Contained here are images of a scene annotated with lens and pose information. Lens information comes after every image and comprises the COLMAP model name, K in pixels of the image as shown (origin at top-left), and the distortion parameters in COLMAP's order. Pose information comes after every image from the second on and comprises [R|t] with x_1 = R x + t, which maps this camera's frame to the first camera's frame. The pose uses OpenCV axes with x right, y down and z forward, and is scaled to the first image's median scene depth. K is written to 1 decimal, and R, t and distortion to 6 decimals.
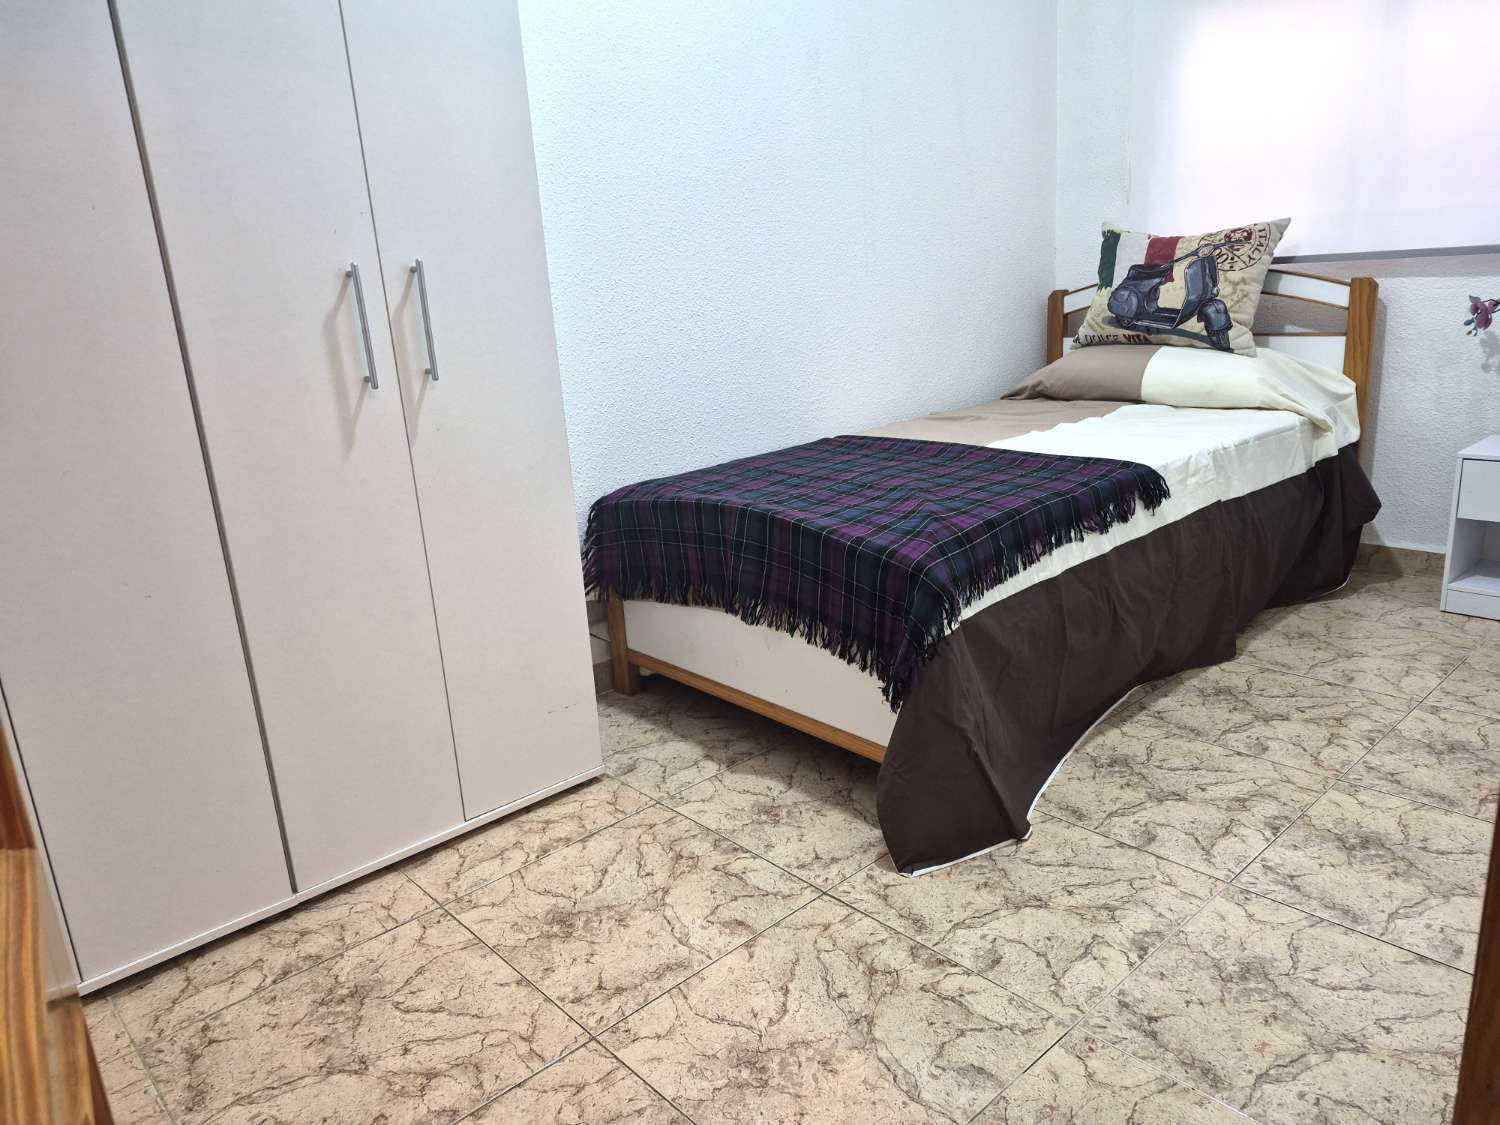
lens RADIAL K [[1044.9, 0, 755.0], [0, 1044.9, 561.8], [0, 0, 1]] dist [0.068736, -0.079447]
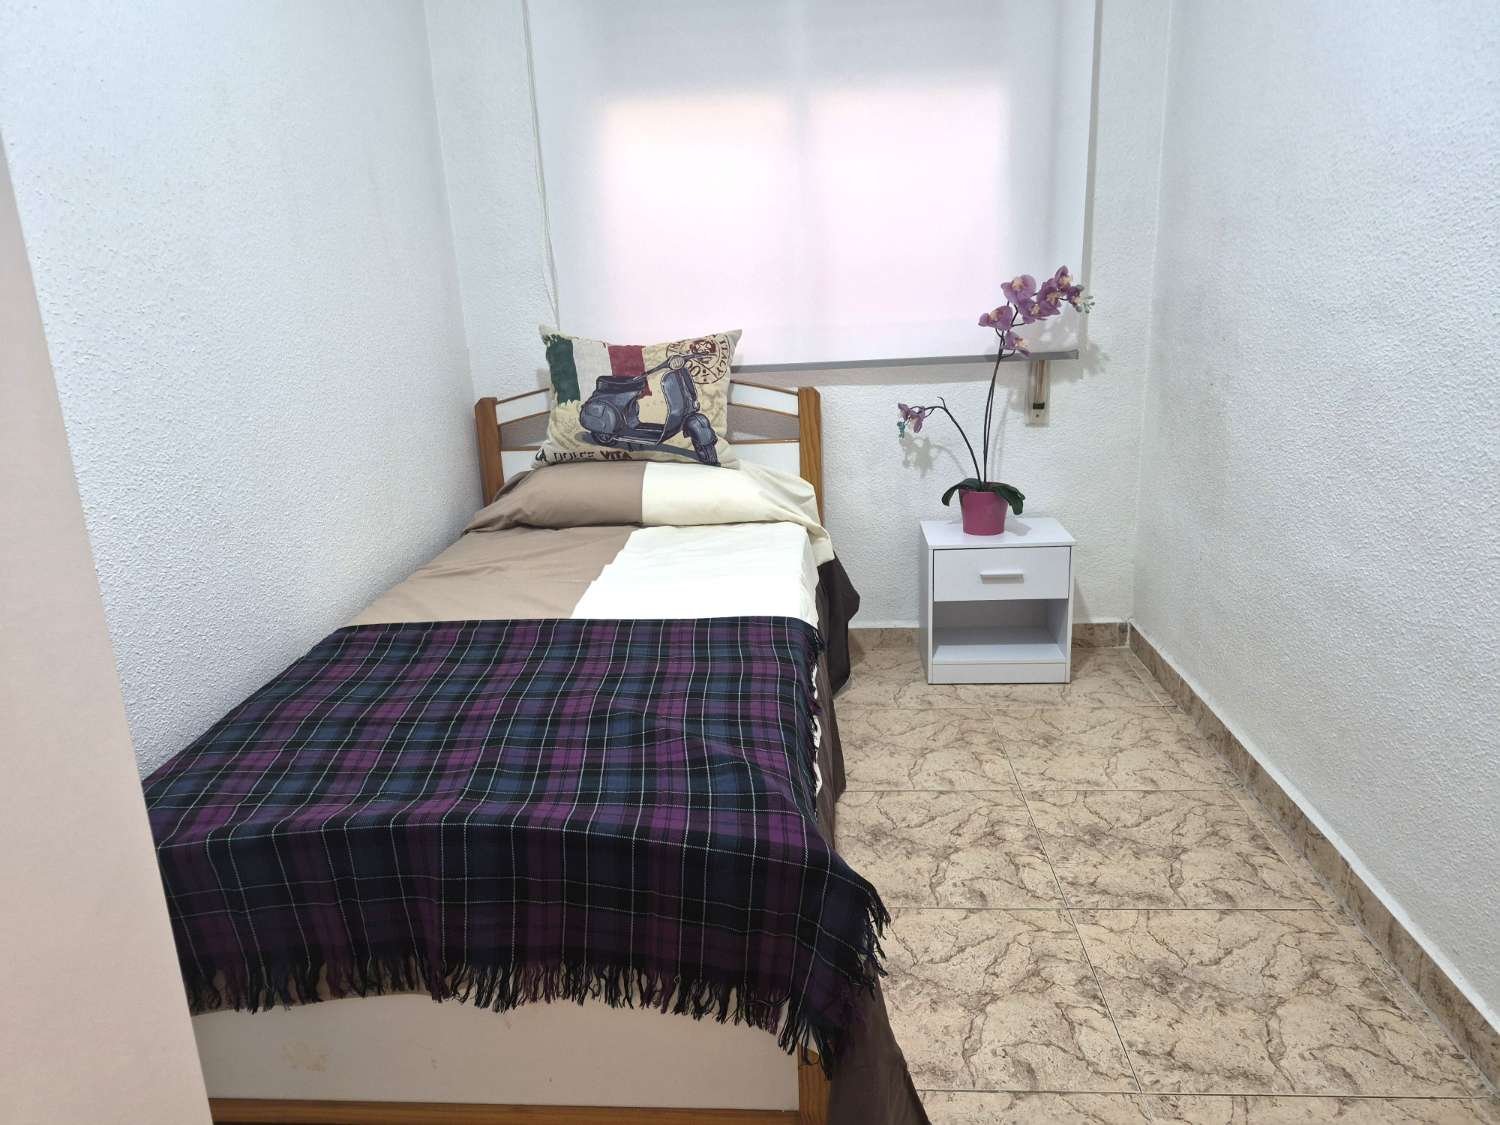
lens RADIAL K [[1029.4, 0, 749.7], [0, 1029.4, 591.1], [0, 0, 1]] dist [0.071188, -0.001326]
pose [[0.729564, -0.168123, 0.662926, -0.178398], [0.181173, 0.982194, 0.049707, -0.125853], [-0.659479, 0.083840, 0.747033, 0.277109]]
